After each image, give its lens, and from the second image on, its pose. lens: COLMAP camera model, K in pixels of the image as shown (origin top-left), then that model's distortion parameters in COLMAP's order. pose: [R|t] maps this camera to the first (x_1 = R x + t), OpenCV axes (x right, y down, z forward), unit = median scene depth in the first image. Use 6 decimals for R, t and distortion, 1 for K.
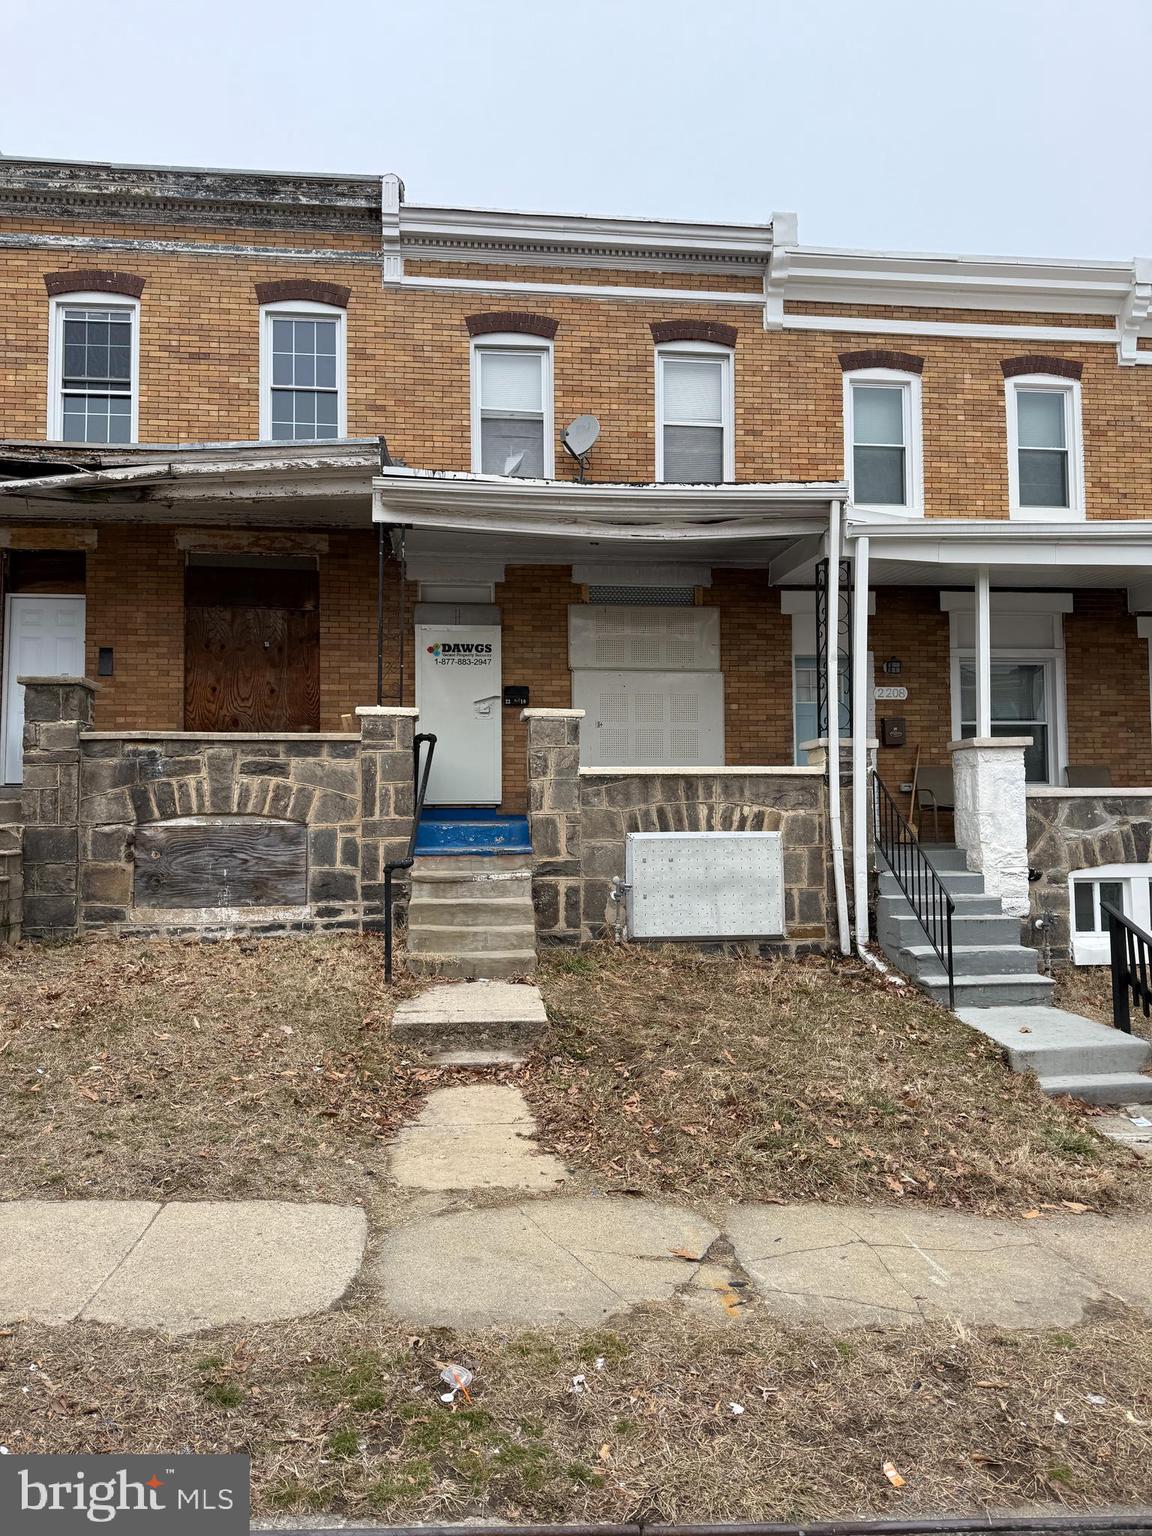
lens RADIAL K [[1111.7, 0, 583.0], [0, 1111.7, 761.2], [0, 0, 1]] dist [0.127421, -0.228356]
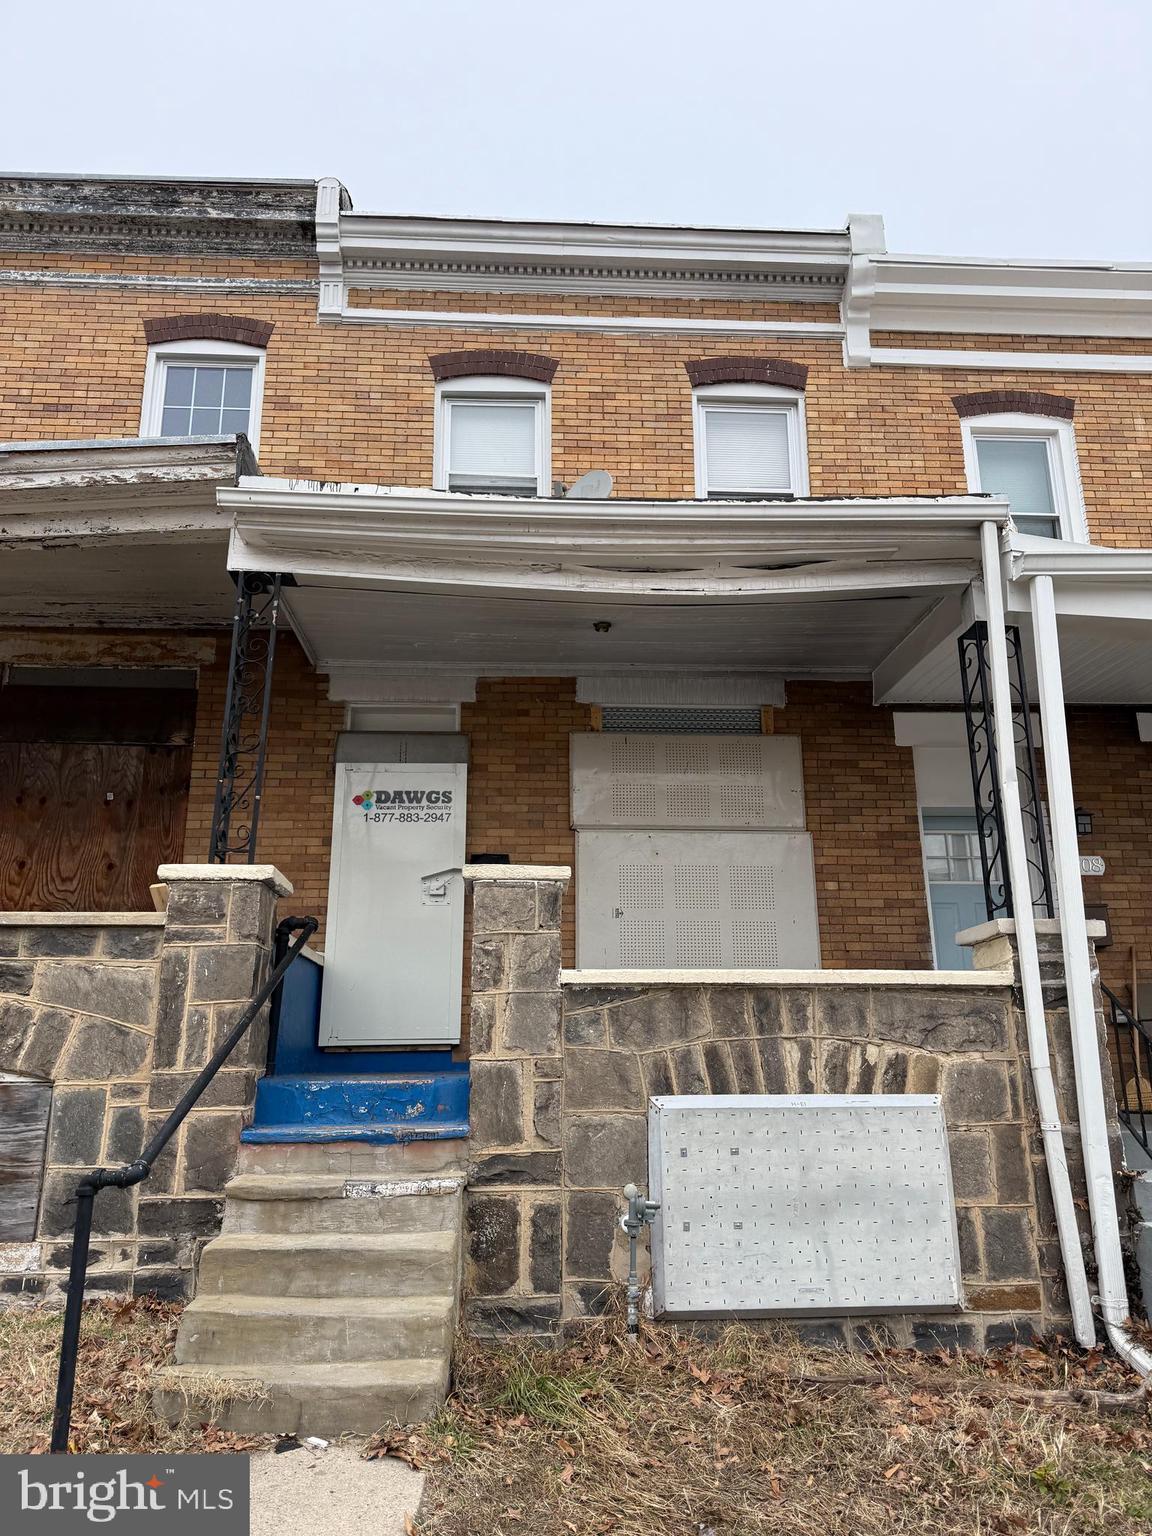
lens RADIAL K [[1111.7, 0, 583.0], [0, 1111.7, 761.2], [0, 0, 1]] dist [0.127421, -0.228356]
pose [[0.997714, -0.019374, -0.064748, 0.038207], [0.005076, 0.976807, -0.214059, 0.018761], [0.067393, 0.213241, 0.974672, 0.365787]]
